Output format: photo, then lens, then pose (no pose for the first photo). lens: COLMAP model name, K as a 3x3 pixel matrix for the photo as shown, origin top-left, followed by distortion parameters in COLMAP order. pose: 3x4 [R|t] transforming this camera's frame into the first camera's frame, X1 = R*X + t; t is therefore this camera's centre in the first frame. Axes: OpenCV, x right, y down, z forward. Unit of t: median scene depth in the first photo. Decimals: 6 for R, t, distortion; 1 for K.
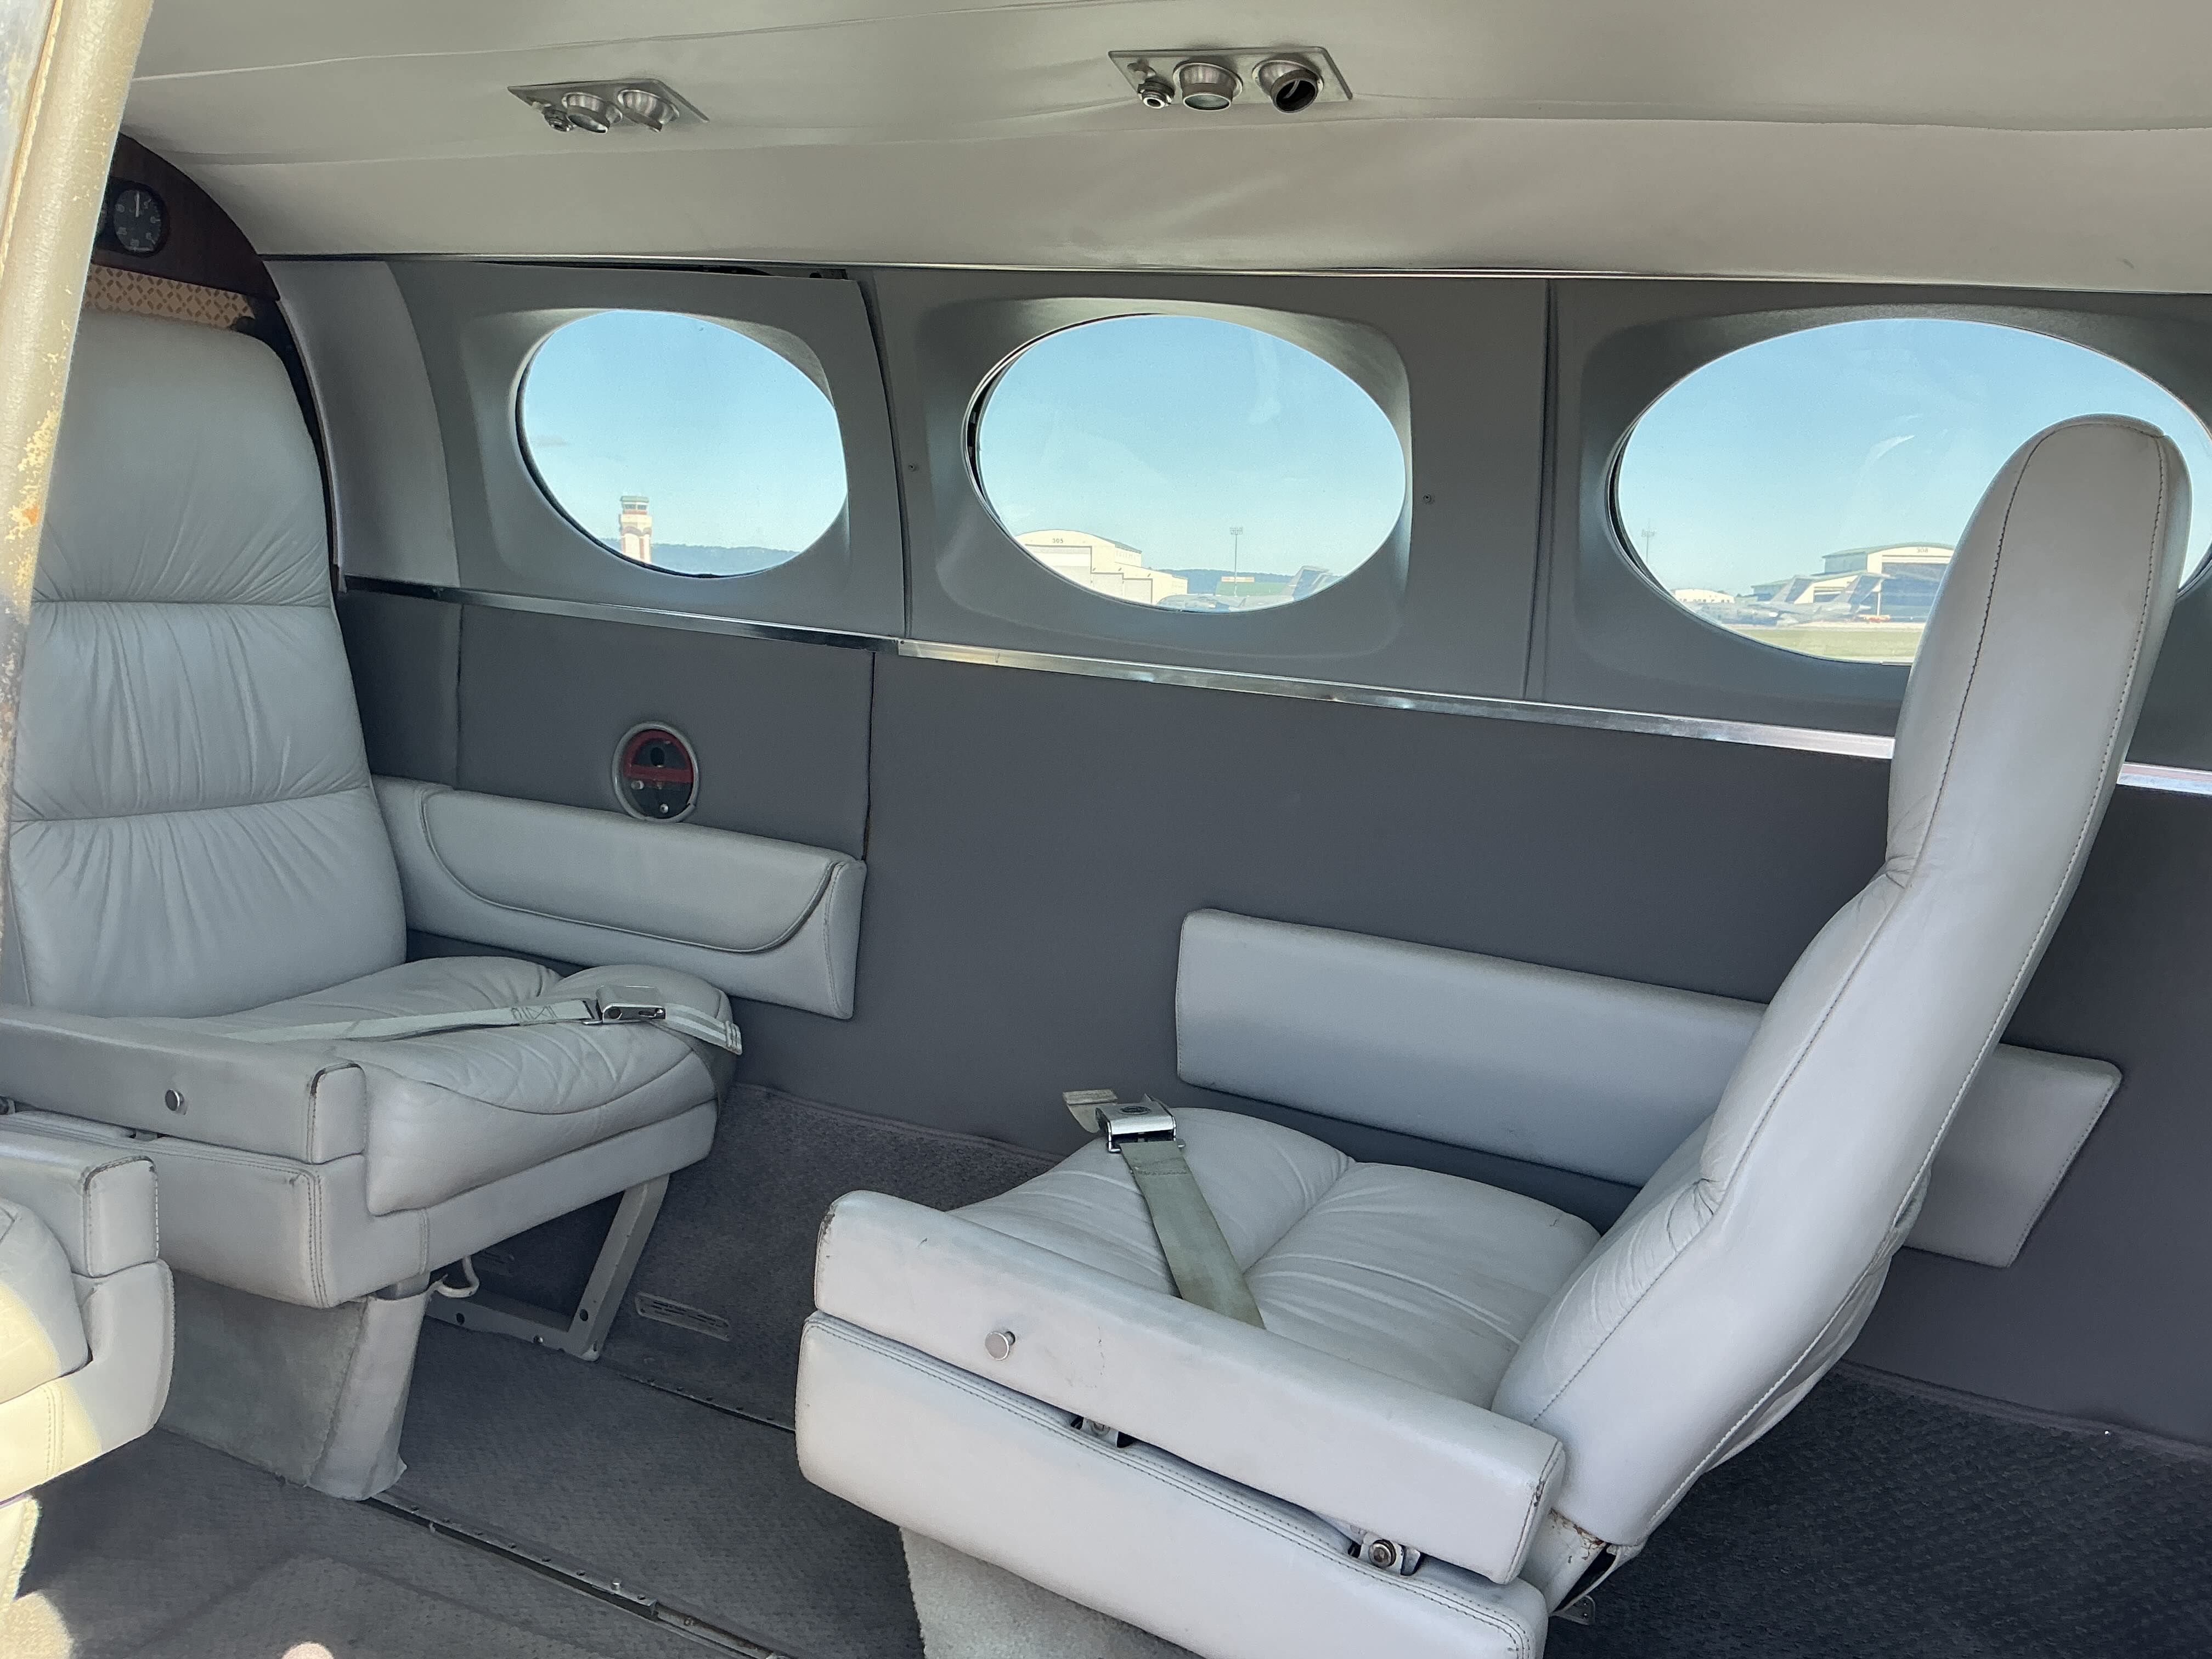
lens RADIAL K [[1831.6, 0, 1106.0], [0, 1831.6, 829.5], [0, 0, 1]] dist [0.147293, -0.307566]
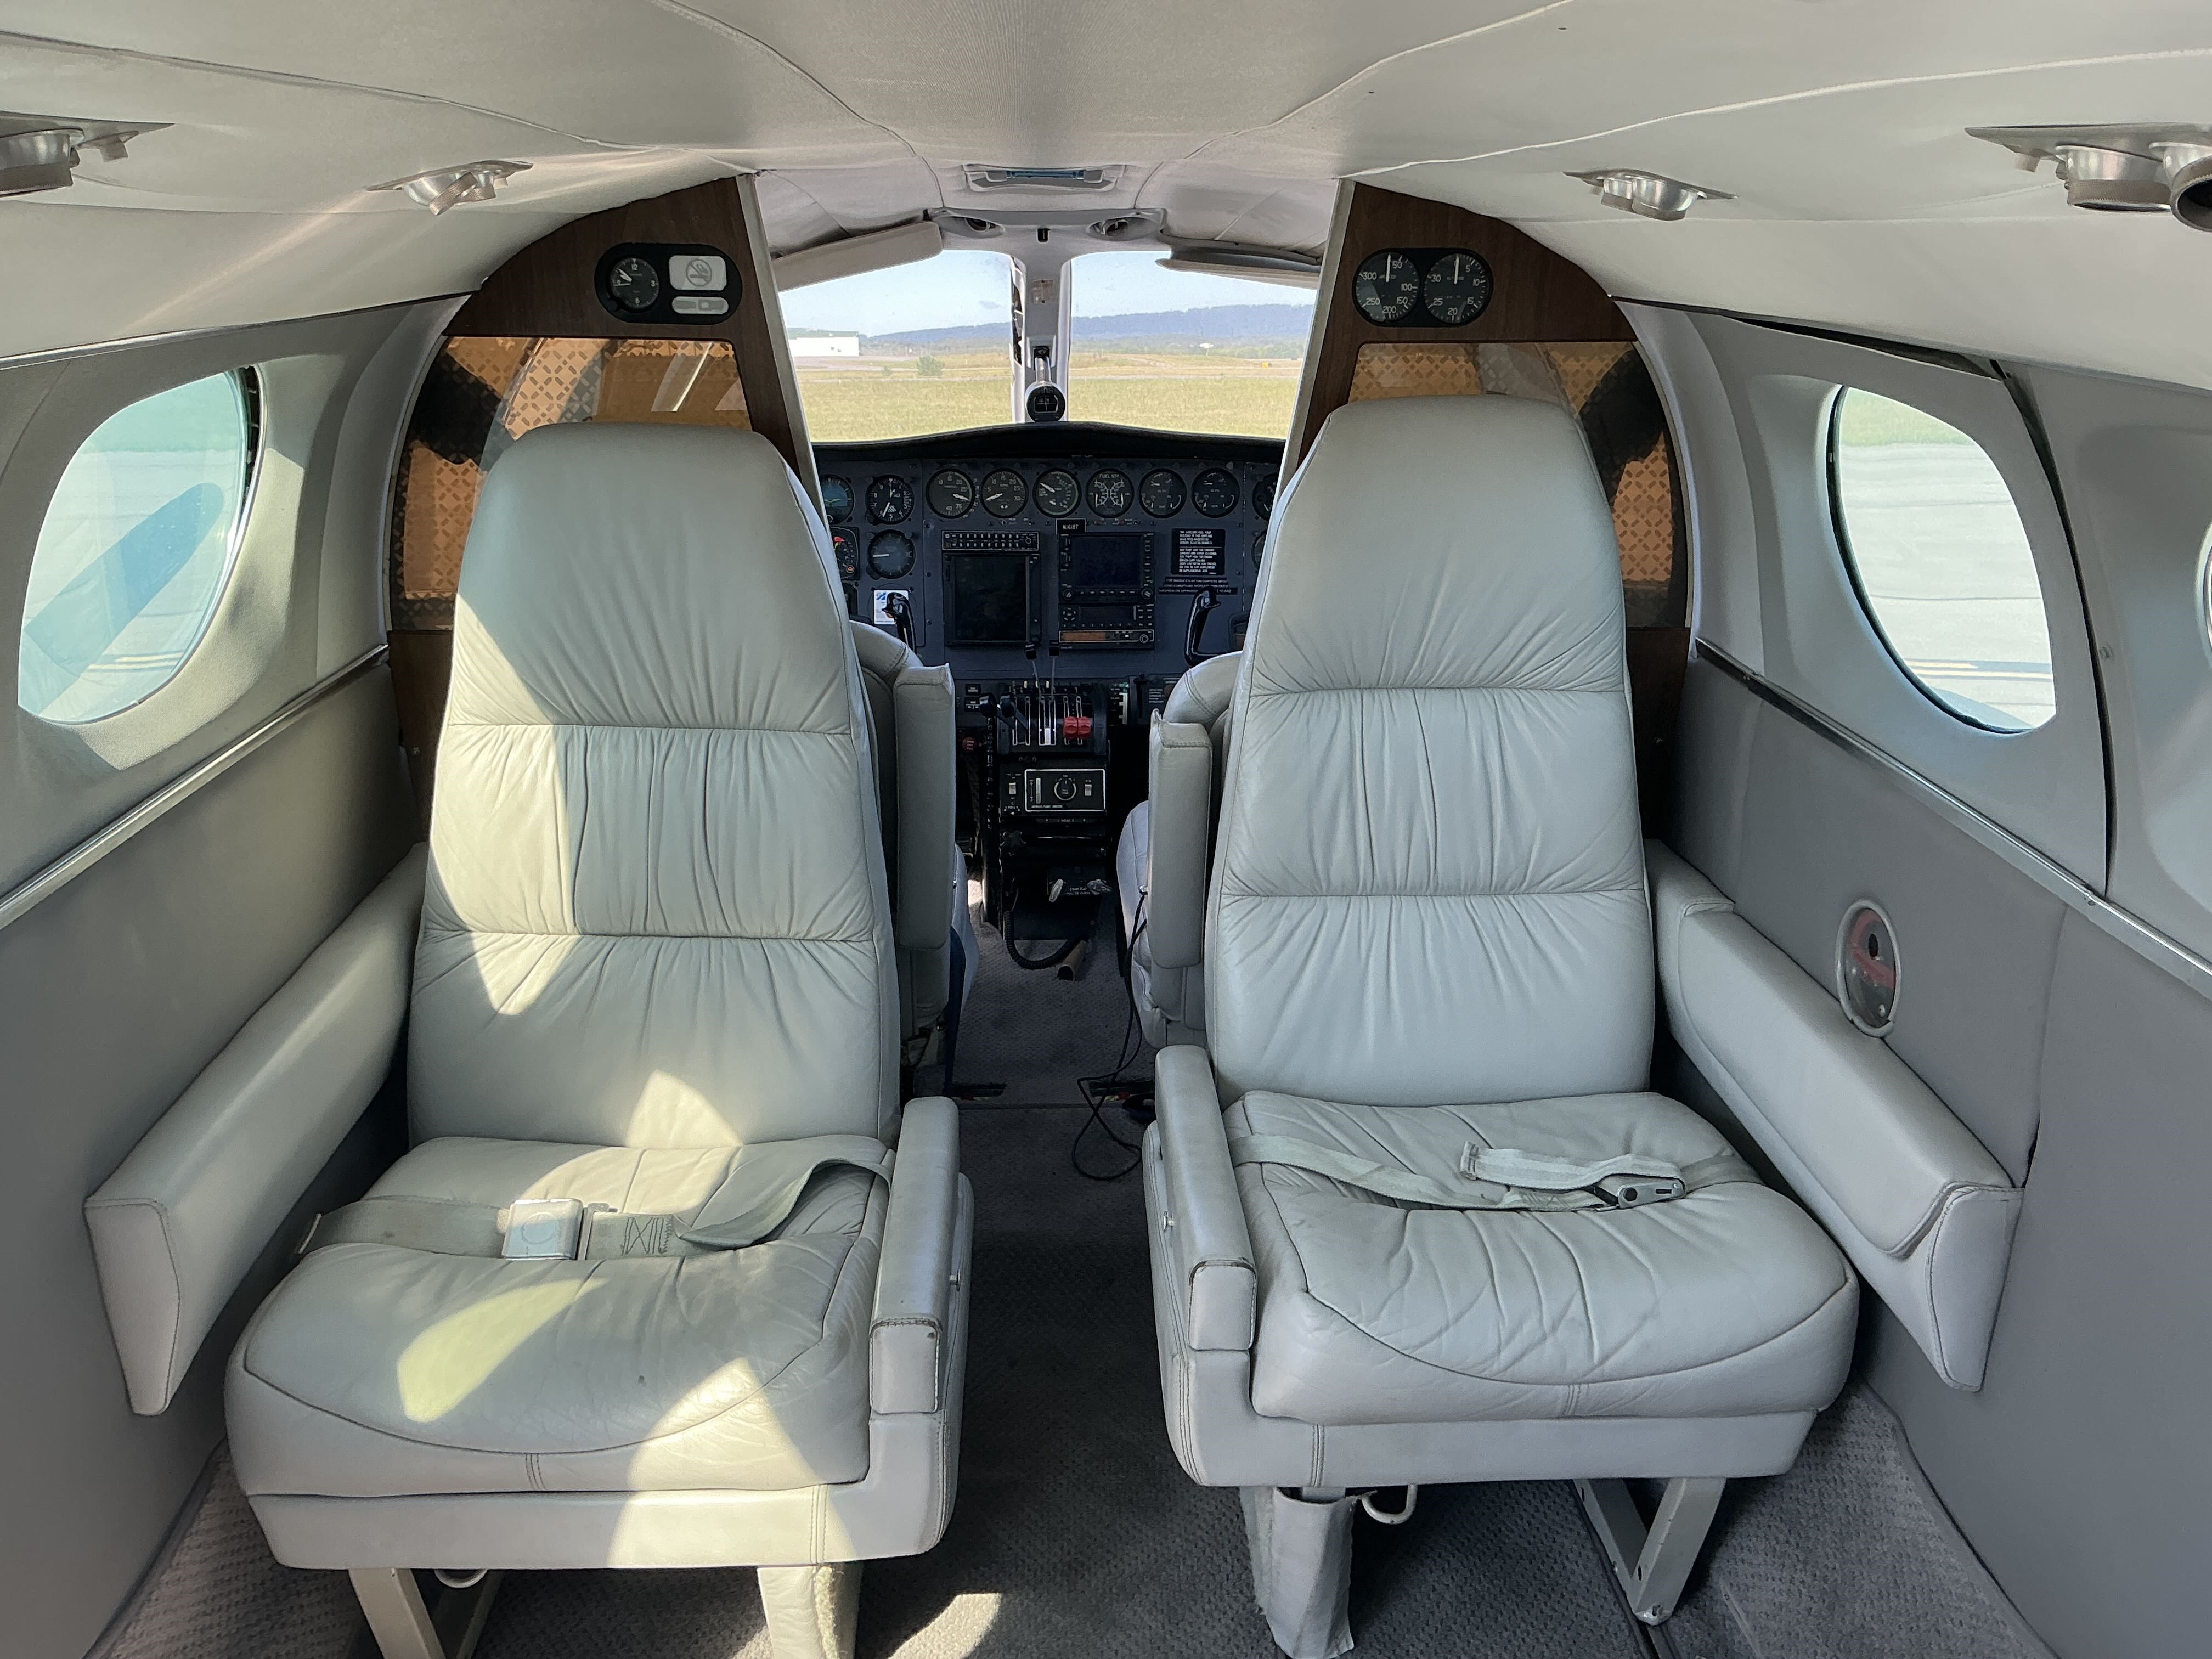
lens RADIAL K [[1831.6, 0, 1106.0], [0, 1831.6, 829.5], [0, 0, 1]] dist [0.147293, -0.307566]
pose [[0.488535, 0.199785, -0.849364, 0.261296], [-0.101737, 0.979837, 0.171958, -0.200253], [0.866593, 0.002404, 0.499010, 0.363058]]
